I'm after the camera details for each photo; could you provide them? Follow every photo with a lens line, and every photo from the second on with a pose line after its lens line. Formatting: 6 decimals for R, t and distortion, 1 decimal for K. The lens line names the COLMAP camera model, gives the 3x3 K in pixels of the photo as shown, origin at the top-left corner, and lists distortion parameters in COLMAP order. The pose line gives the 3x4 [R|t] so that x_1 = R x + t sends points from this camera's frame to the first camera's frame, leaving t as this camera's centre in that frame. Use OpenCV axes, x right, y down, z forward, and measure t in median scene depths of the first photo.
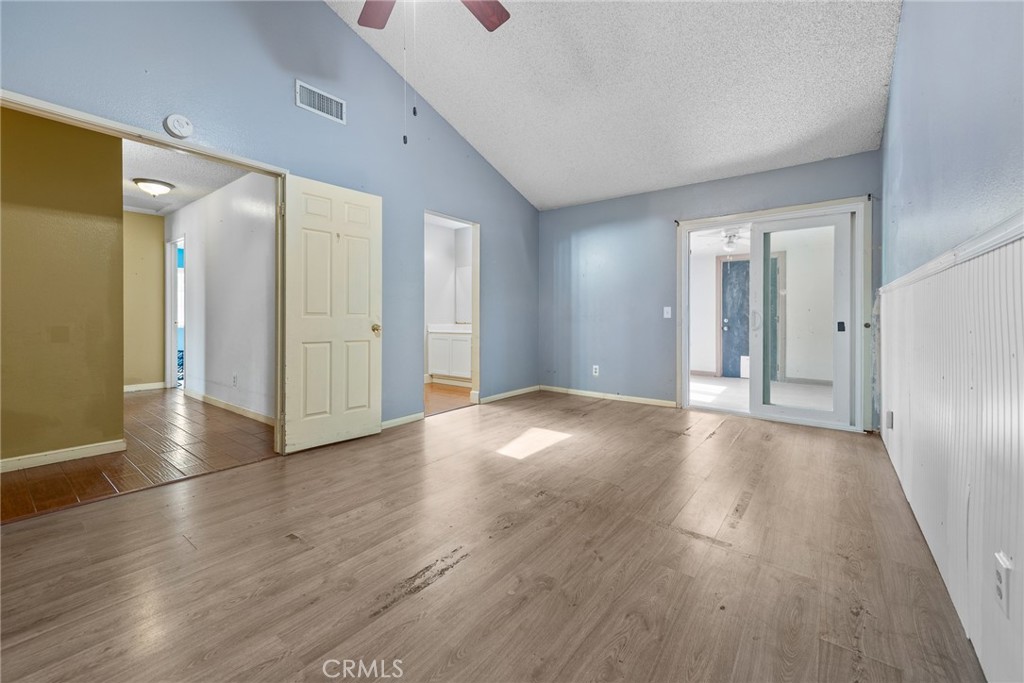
lens RADIAL K [[412.7, 0, 517.3], [0, 412.7, 316.1], [0, 0, 1]] dist [0.006471, -0.001397]
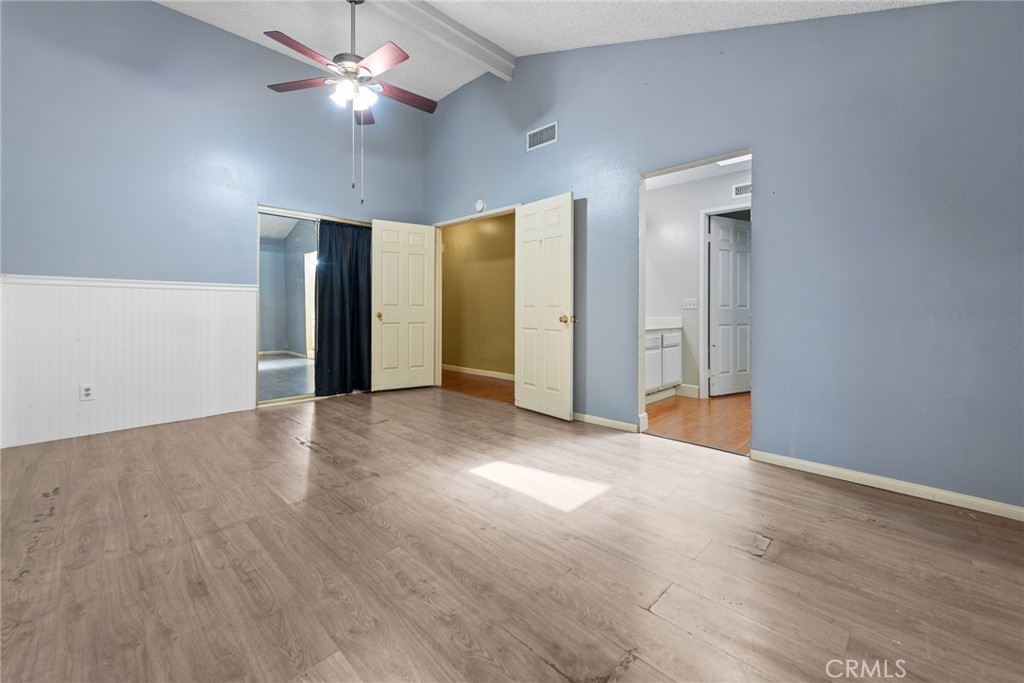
lens RADIAL K [[412.7, 0, 509.8], [0, 412.7, 306.8], [0, 0, 1]] dist [0.006471, -0.001397]
pose [[-0.128900, -0.007834, -0.991627, 0.858981], [0.002123, 0.999964, -0.008175, 0.006700], [0.991655, -0.003159, -0.128878, 1.191154]]
